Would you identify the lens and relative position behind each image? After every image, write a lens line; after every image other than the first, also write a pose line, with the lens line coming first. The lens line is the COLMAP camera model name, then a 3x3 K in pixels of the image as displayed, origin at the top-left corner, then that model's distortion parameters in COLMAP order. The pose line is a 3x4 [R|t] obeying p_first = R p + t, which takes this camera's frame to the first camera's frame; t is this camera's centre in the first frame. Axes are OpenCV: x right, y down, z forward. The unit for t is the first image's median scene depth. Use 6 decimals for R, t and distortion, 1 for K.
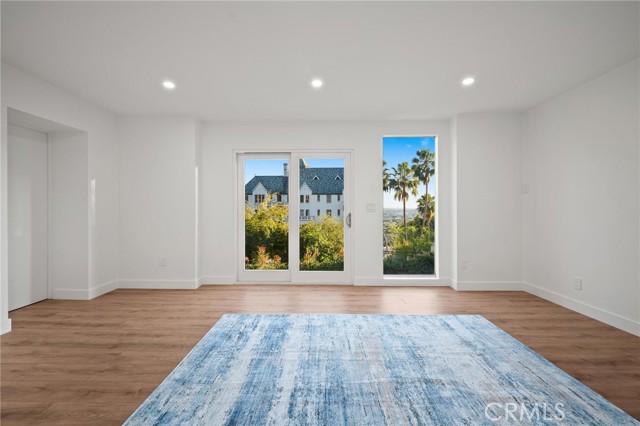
lens RADIAL K [[255.6, 0, 318.8], [0, 255.6, 208.9], [0, 0, 1]] dist [0.001632, 0.000420]
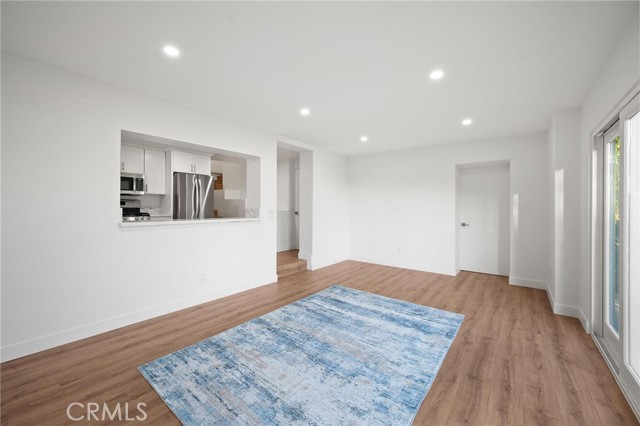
lens RADIAL K [[255.6, 0, 320.7], [0, 255.6, 209.7], [0, 0, 1]] dist [0.001632, 0.000420]
pose [[-0.609110, 0.003606, -0.793078, 0.967599], [-0.009149, 0.999891, 0.011573, -0.051592], [0.793033, 0.014305, -0.609011, 1.300637]]
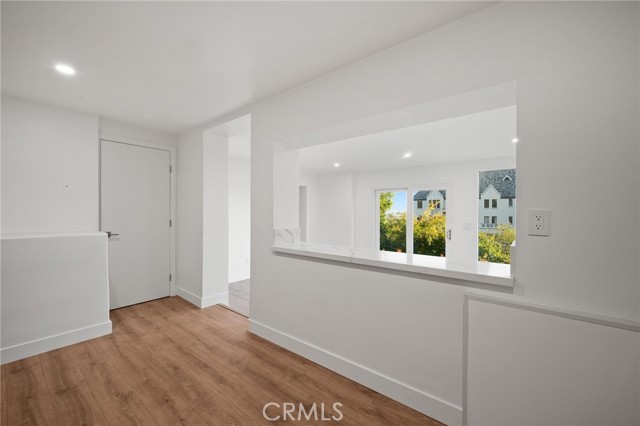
lens RADIAL K [[255.6, 0, 321.1], [0, 255.6, 212.4], [0, 0, 1]] dist [0.001632, 0.000420]
pose [[0.788137, 0.008379, -0.615443, 0.645225], [-0.010224, 0.999948, 0.000522, -0.106724], [0.615415, 0.005880, 0.788181, -0.778981]]
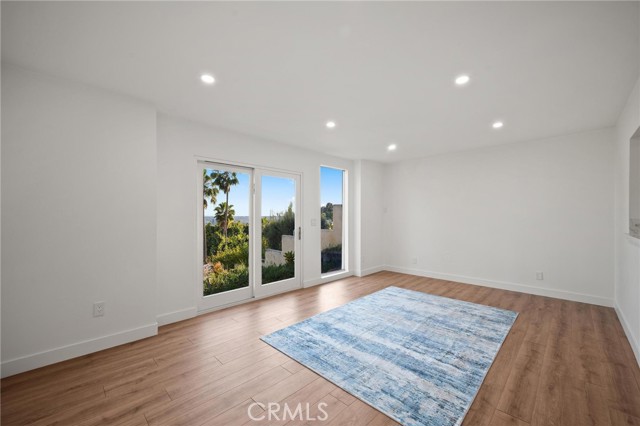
lens RADIAL K [[255.6, 0, 322.4], [0, 255.6, 214.5], [0, 0, 1]] dist [0.001632, 0.000420]
pose [[0.690551, 0.004908, 0.723267, -1.006610], [0.000488, 0.999974, -0.007251, -0.050588], [-0.723284, 0.005360, 0.690530, 0.180178]]
